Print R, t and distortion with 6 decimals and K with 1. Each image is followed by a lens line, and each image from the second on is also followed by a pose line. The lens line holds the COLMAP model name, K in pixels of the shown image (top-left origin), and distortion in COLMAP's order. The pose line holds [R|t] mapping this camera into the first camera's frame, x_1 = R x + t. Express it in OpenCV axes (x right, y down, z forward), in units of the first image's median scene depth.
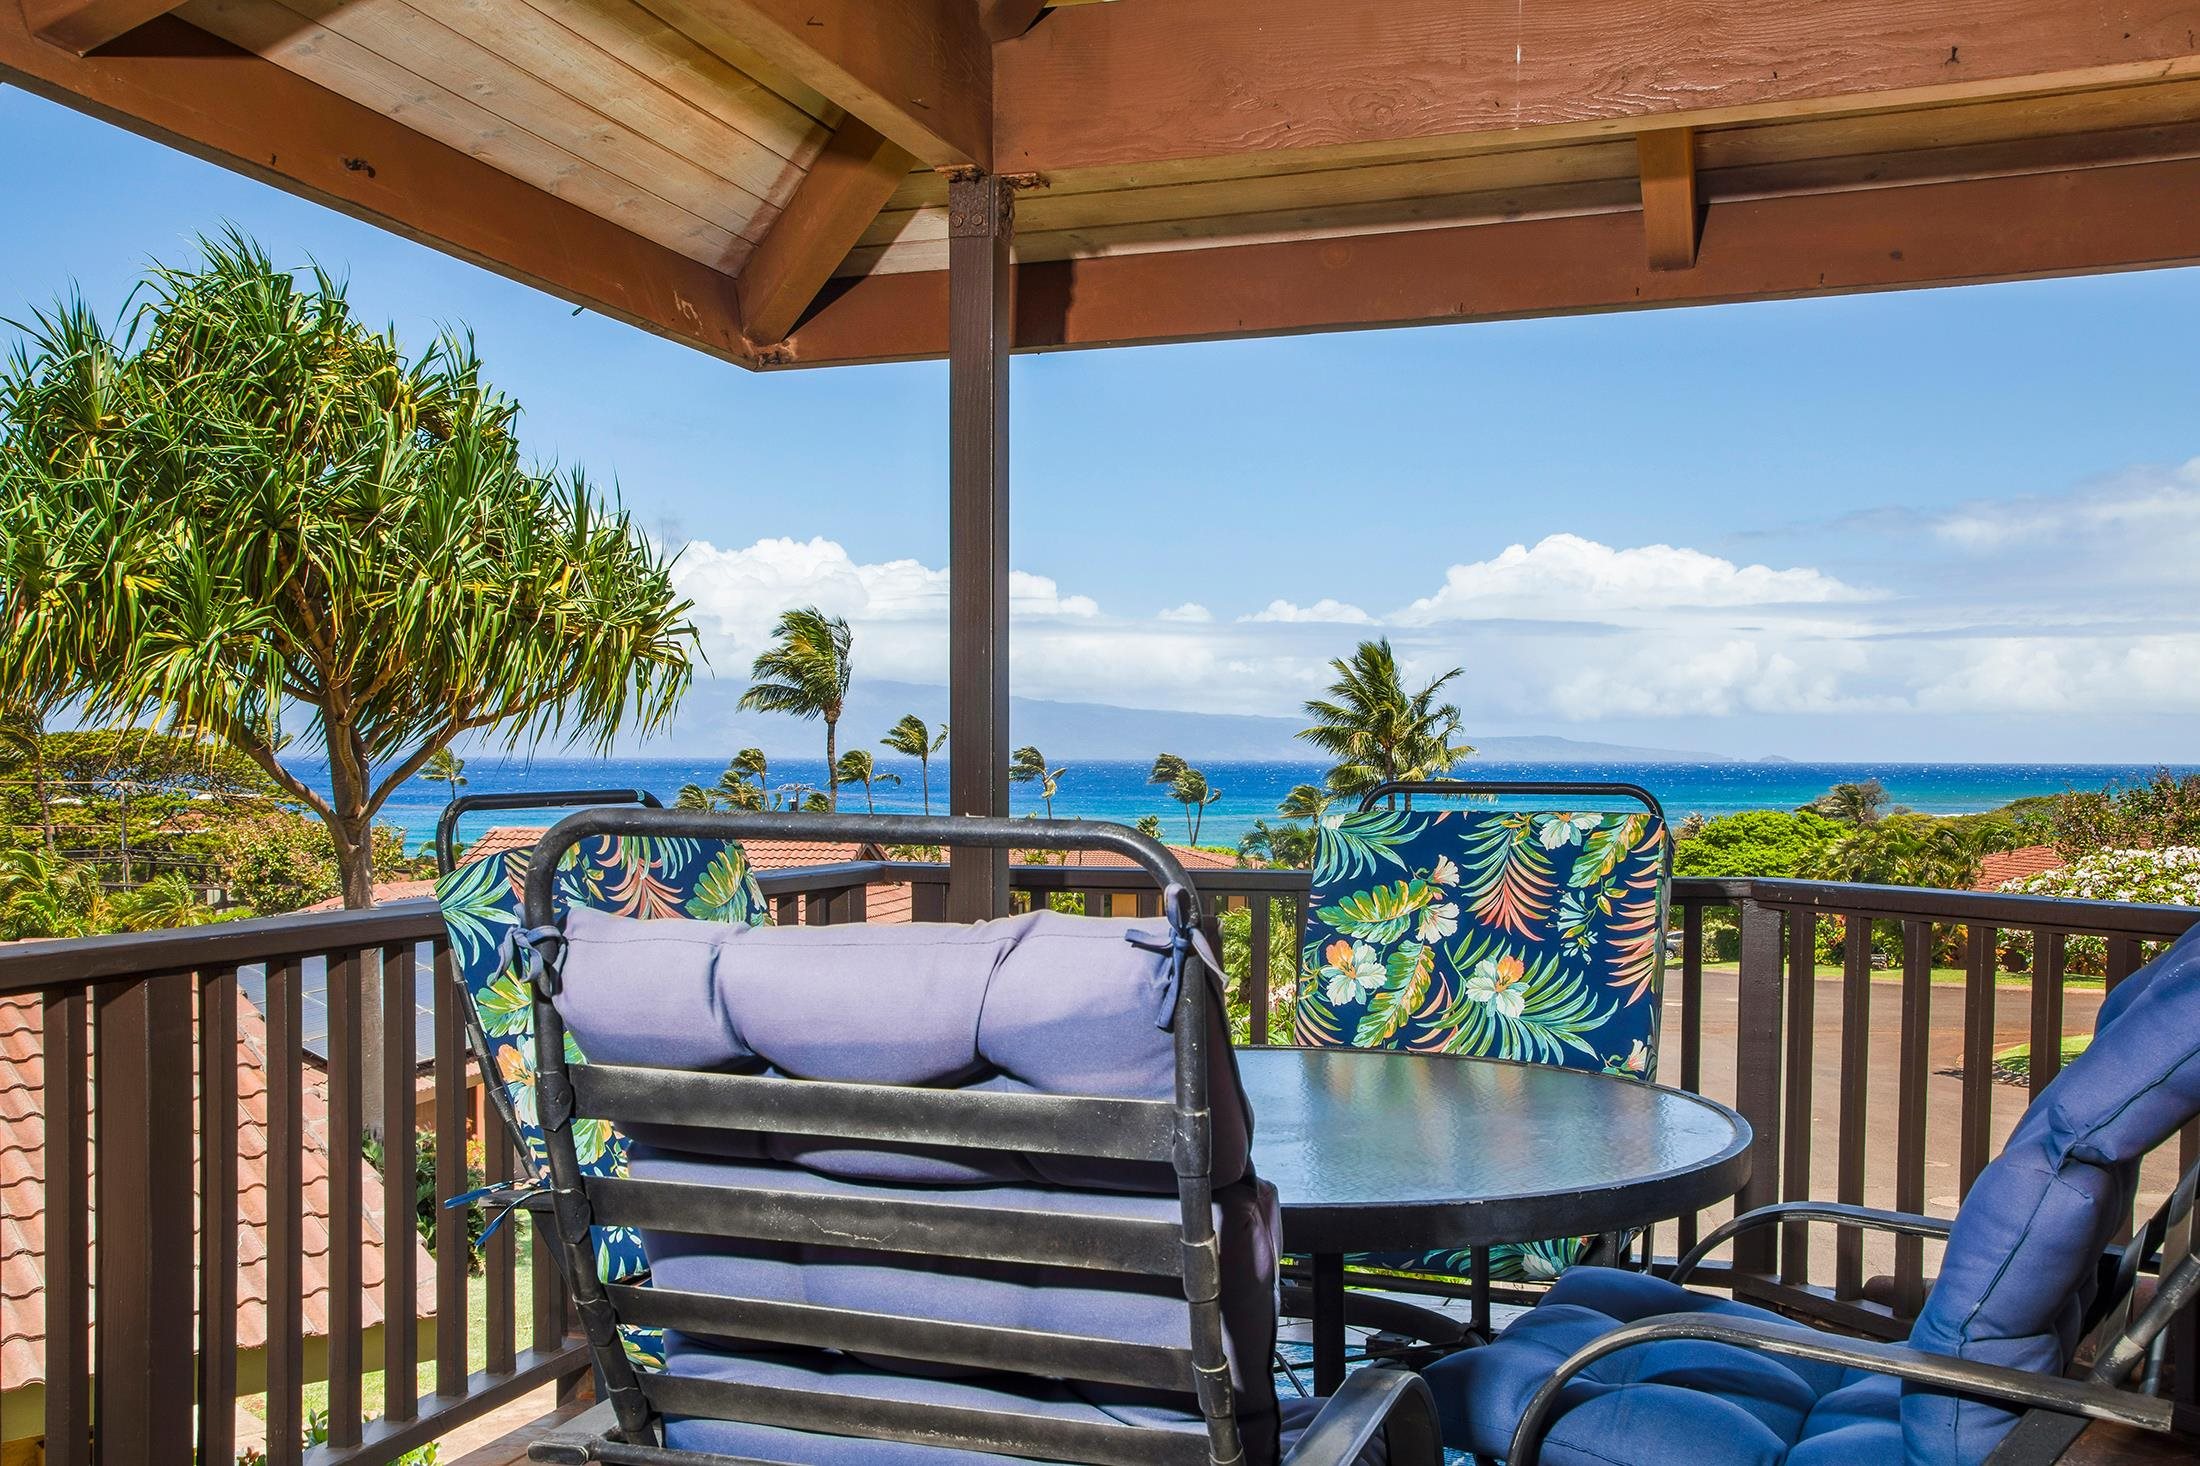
lens RADIAL K [[2175.8, 0, 1099.3], [0, 2175.8, 752.0], [0, 0, 1]] dist [0.076788, 0.000000]
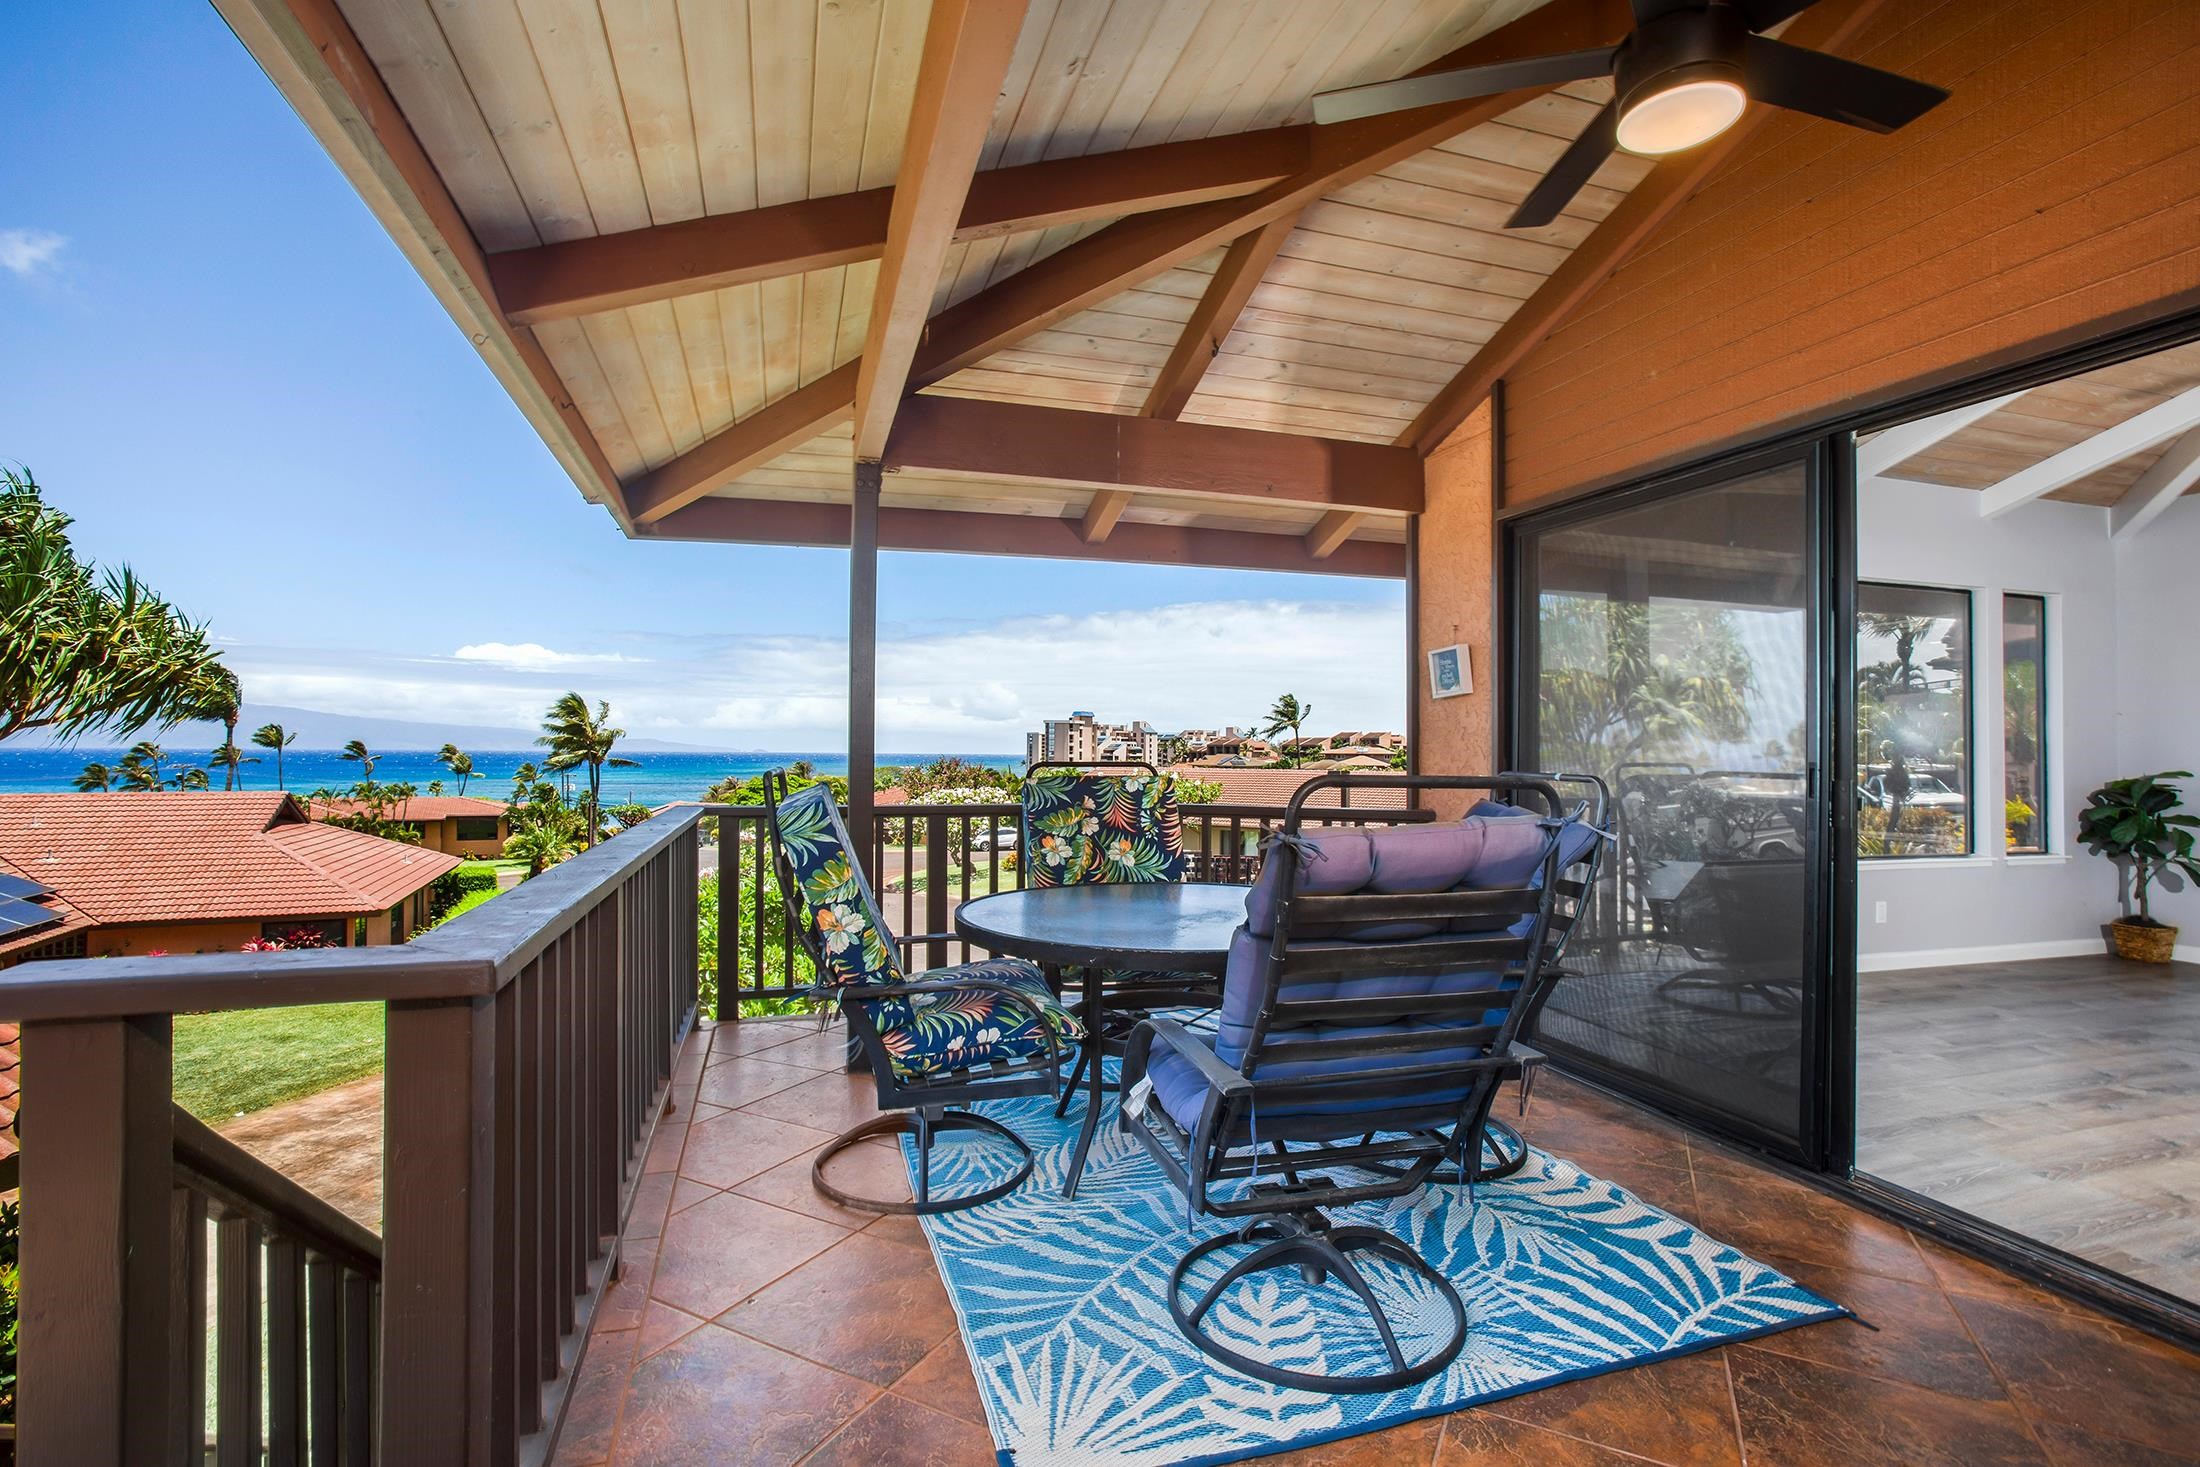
lens RADIAL K [[1026.9, 0, 1093.7], [0, 1026.9, 717.2], [0, 0, 1]] dist [-0.038705, -0.000573]
pose [[0.821119, 0.022589, 0.570310, -0.439523], [-0.005192, 0.999471, -0.032111, 0.001047], [-0.570734, 0.023406, 0.820802, 0.137588]]
